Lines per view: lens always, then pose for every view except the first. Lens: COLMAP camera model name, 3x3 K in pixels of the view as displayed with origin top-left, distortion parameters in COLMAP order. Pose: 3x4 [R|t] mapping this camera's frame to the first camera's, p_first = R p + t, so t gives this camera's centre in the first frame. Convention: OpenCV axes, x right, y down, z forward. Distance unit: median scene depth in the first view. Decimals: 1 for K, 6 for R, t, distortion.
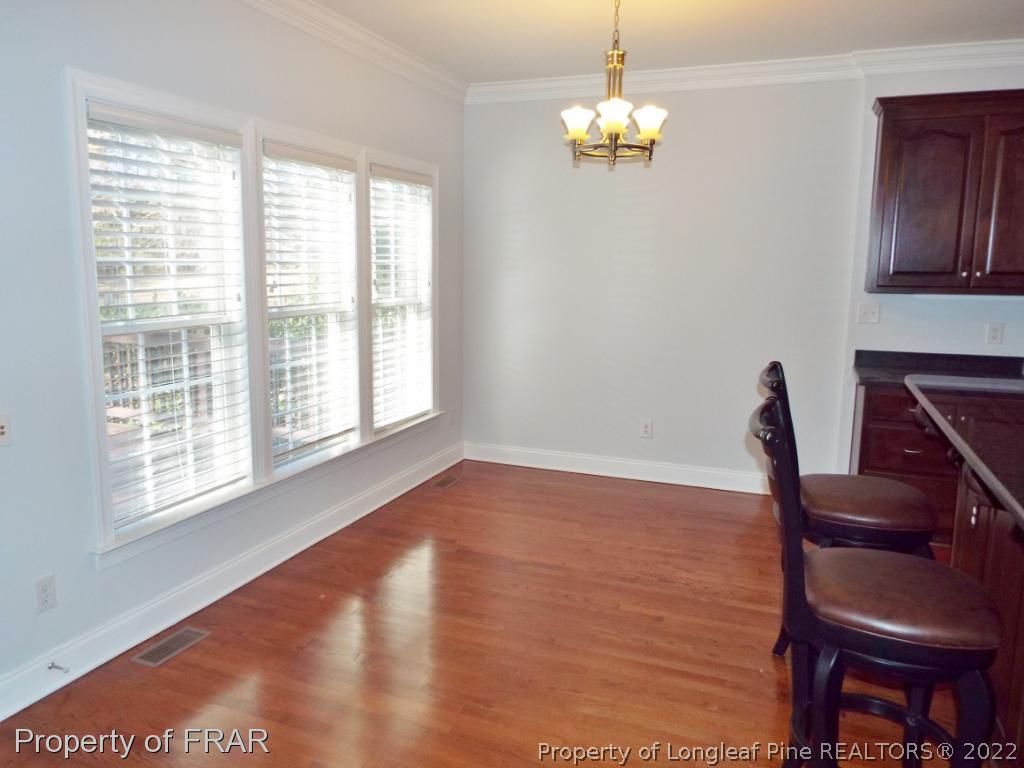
lens RADIAL K [[736.5, 0, 510.3], [0, 736.5, 362.4], [0, 0, 1]] dist [0.036362, -0.002728]
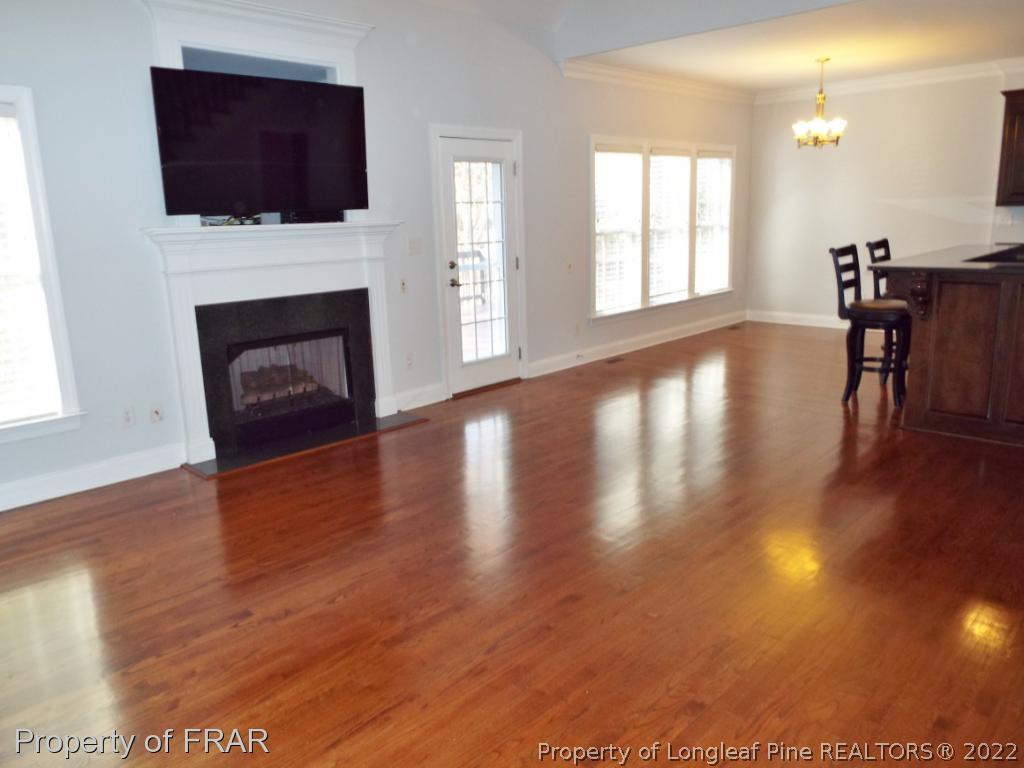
lens RADIAL K [[759.1, 0, 512.3], [0, 759.1, 368.2], [0, 0, 1]] dist [0.032914, 0.001964]
pose [[0.922413, 0.043452, -0.383753, 0.166191], [-0.013897, 0.996741, 0.079458, 0.160764], [0.385955, -0.067960, 0.920011, -1.156482]]
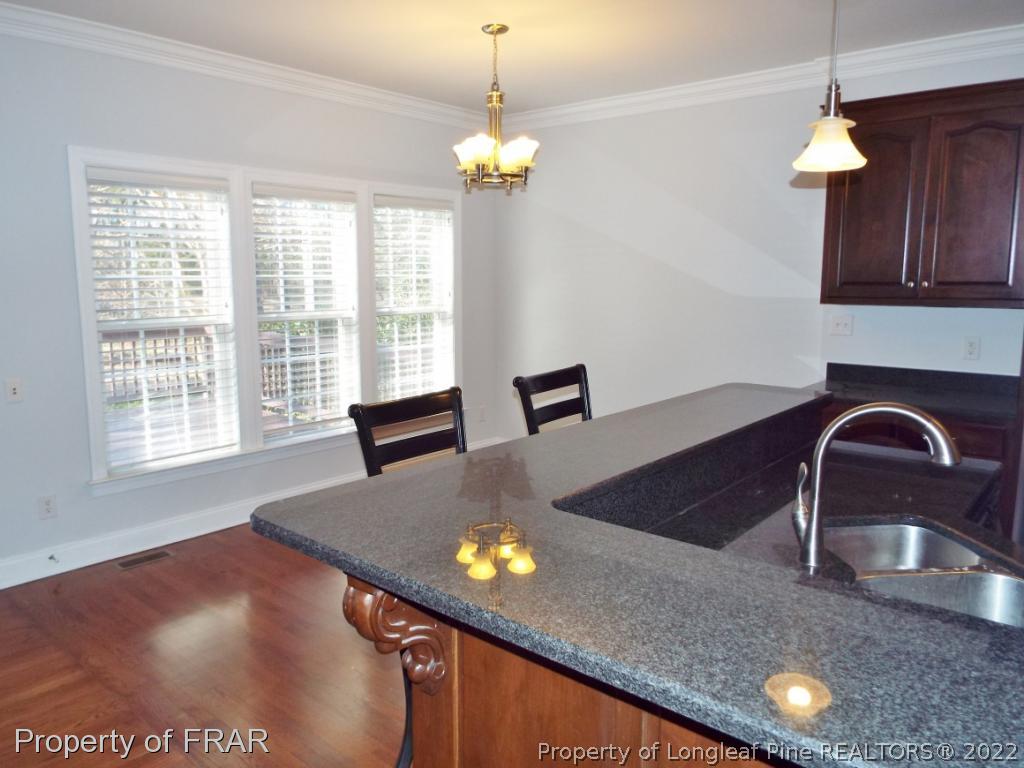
lens RADIAL K [[741.3, 0, 513.9], [0, 741.3, 370.6], [0, 0, 1]] dist [0.050379, 0.004097]
pose [[0.945810, 0.032052, -0.323134, 0.454044], [-0.034900, 0.999386, -0.003022, 0.011932], [0.322838, 0.014136, 0.946349, -0.066016]]
